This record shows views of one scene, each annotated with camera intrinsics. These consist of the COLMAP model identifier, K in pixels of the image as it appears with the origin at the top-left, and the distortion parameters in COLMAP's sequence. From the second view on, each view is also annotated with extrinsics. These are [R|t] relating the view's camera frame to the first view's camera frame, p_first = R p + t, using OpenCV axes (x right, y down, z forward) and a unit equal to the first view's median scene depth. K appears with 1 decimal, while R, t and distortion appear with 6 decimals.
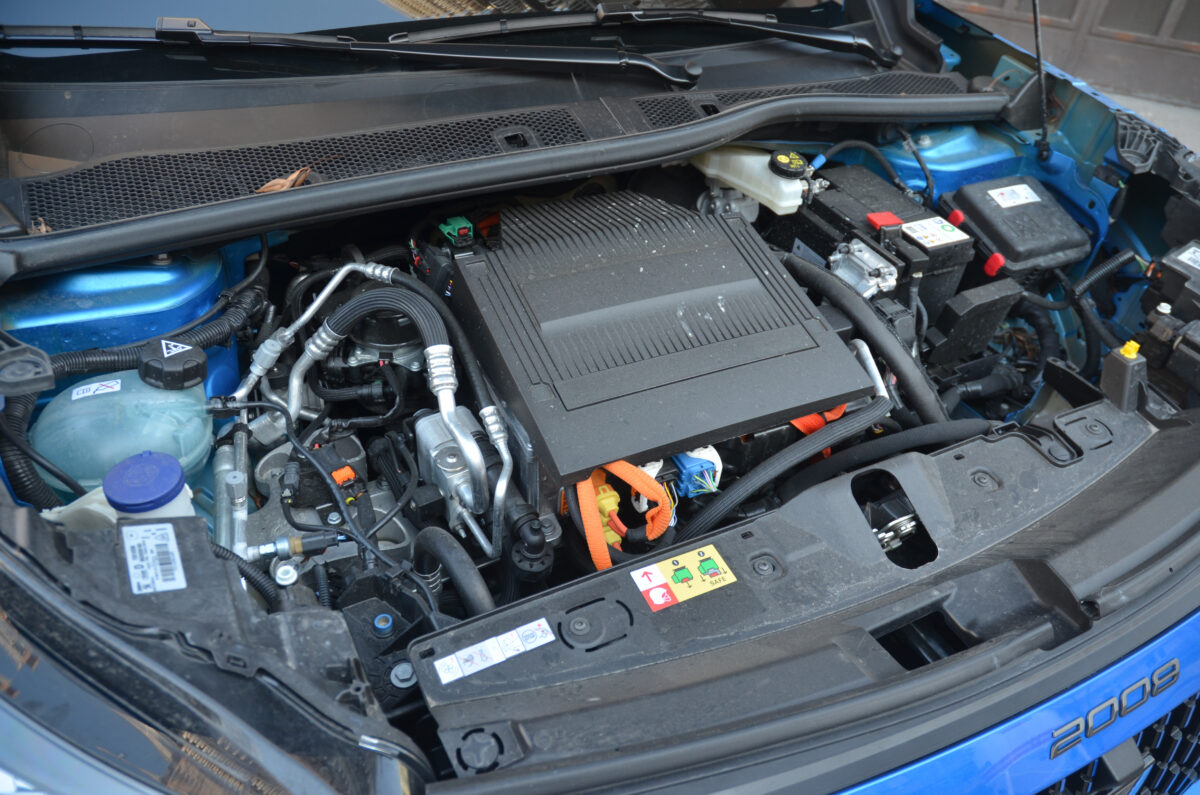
lens RADIAL K [[907.9, 0, 600.0], [0, 907.9, 397.5], [0, 0, 1]] dist [-0.031432, -0.000585]
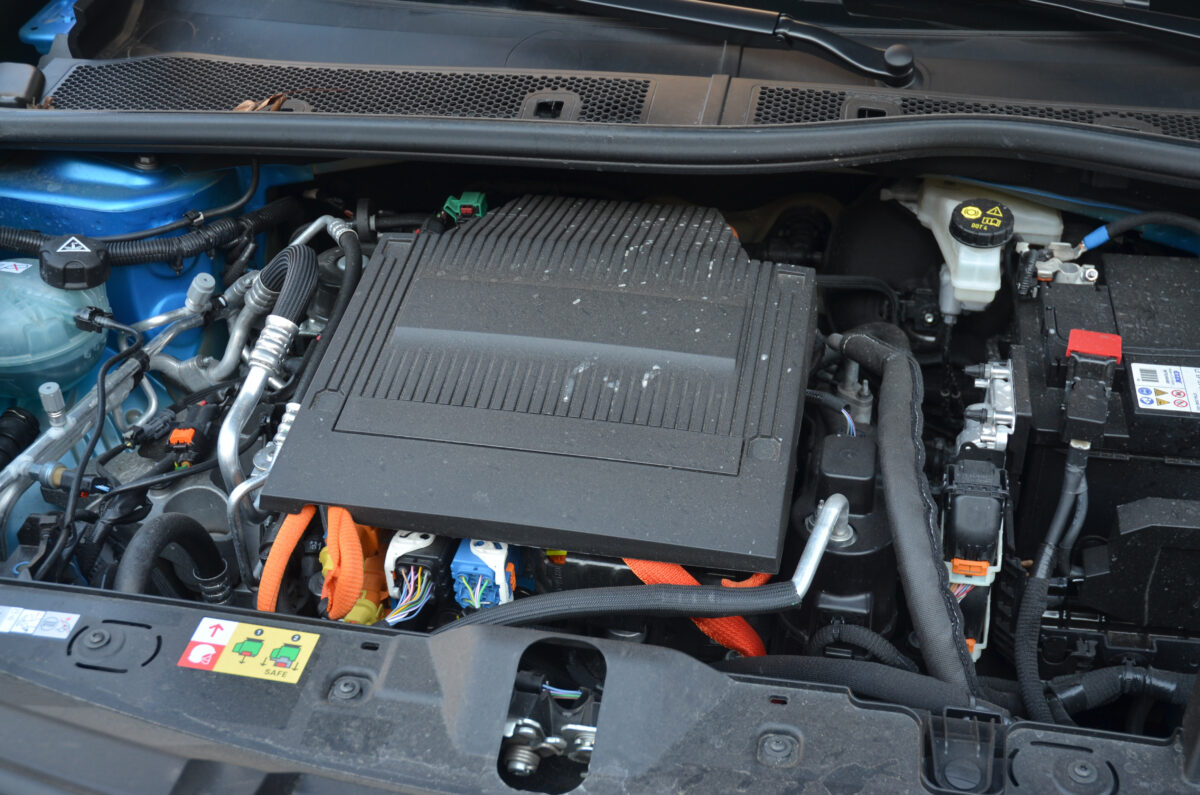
lens RADIAL K [[1380.9, 0, 600.0], [0, 1380.9, 397.5], [0, 0, 1]] dist [-0.010316, 0.010790]
pose [[0.756186, 0.272433, -0.594948, 0.794146], [-0.324696, 0.945601, 0.020309, -0.104956], [0.568116, 0.177820, 0.803508, 0.153975]]
